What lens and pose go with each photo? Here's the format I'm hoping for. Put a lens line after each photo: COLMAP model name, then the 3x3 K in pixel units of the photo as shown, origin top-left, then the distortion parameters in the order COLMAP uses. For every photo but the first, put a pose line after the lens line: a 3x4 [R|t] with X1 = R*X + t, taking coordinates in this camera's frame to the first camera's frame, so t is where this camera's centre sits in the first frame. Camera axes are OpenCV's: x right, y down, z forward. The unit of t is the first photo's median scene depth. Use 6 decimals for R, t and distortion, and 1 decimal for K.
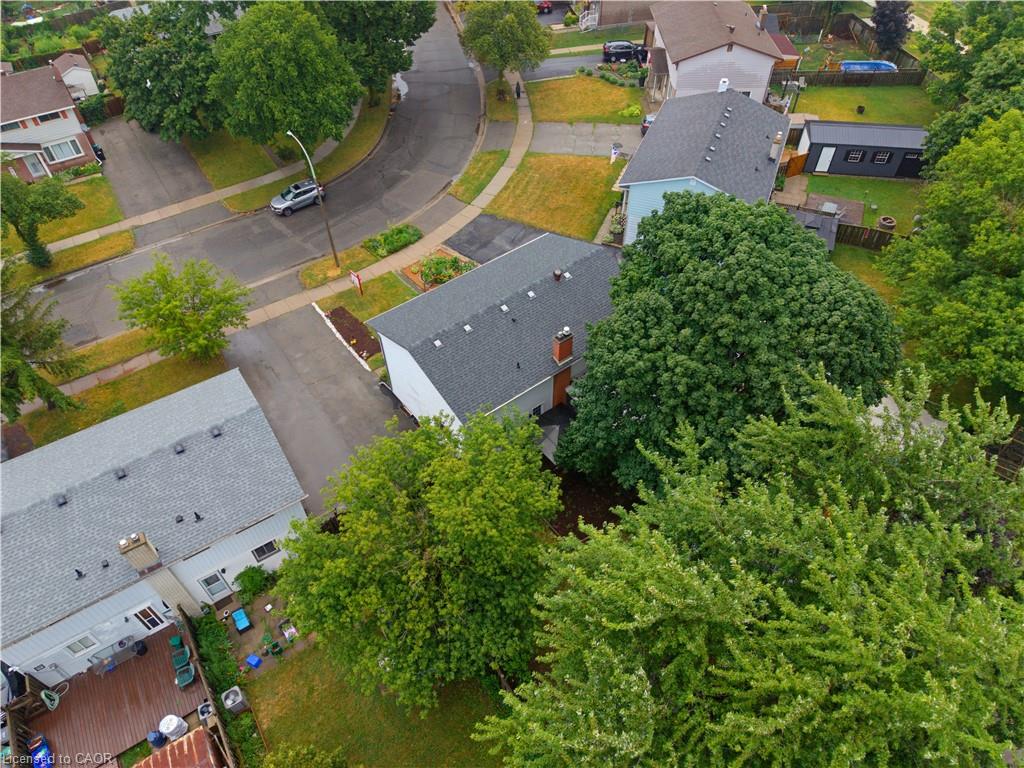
lens RADIAL K [[694.0, 0, 514.0], [0, 694.0, 383.5], [0, 0, 1]] dist [0.009845, -0.009322]
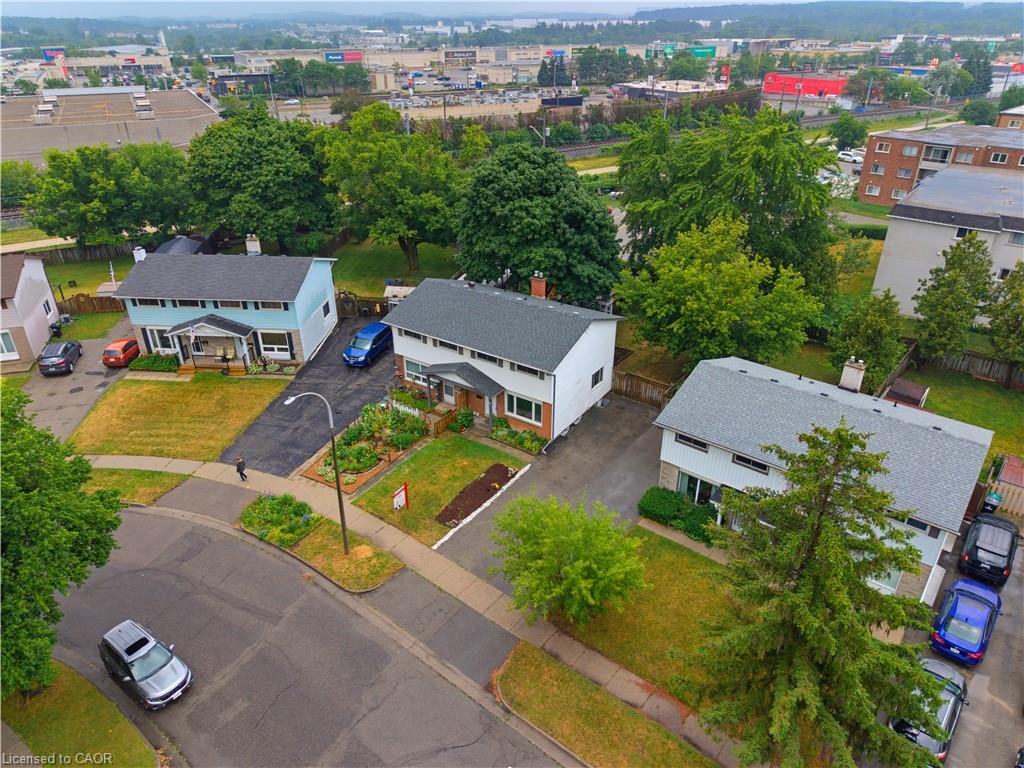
lens RADIAL K [[694.0, 0, 517.0], [0, 694.0, 386.0], [0, 0, 1]] dist [0.009845, -0.009322]
pose [[-0.312306, -0.440213, 0.841830, -0.849165], [0.703603, 0.488212, 0.516324, -0.509558], [-0.638284, 0.753566, 0.157263, 0.705500]]
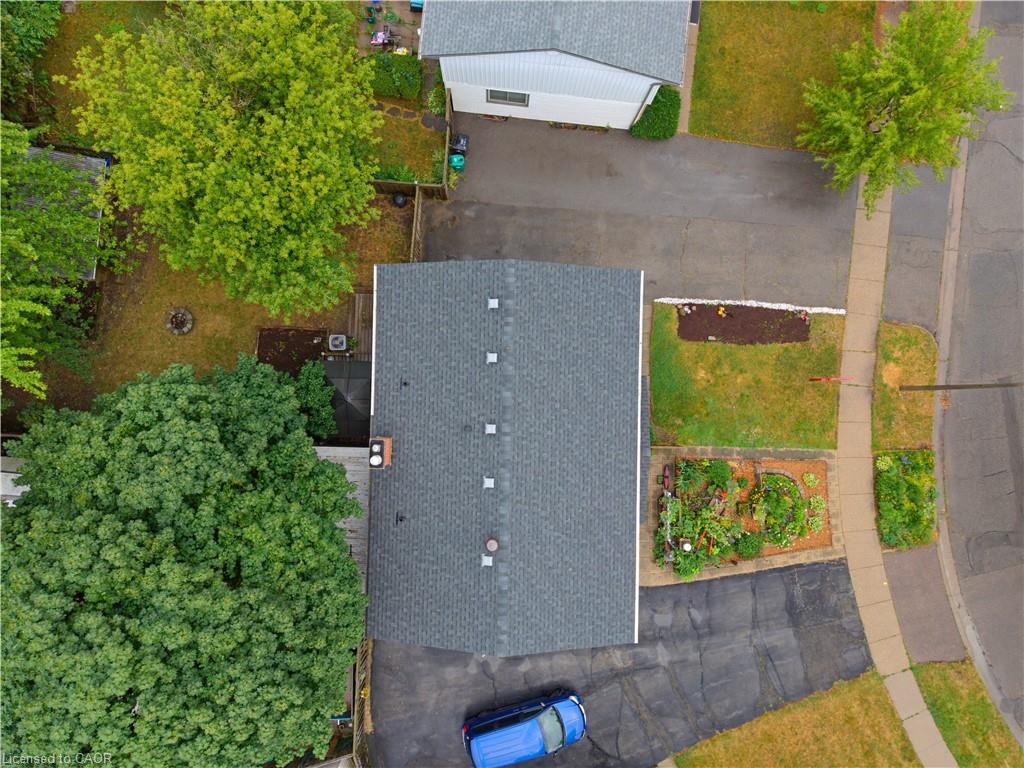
lens RADIAL K [[694.0, 0, 518.2], [0, 694.0, 382.7], [0, 0, 1]] dist [0.009845, -0.009322]
pose [[-0.631771, 0.774973, -0.016789, -0.039520], [-0.577193, -0.455859, 0.677526, -0.404578], [0.517411, 0.437731, 0.735308, 0.406128]]
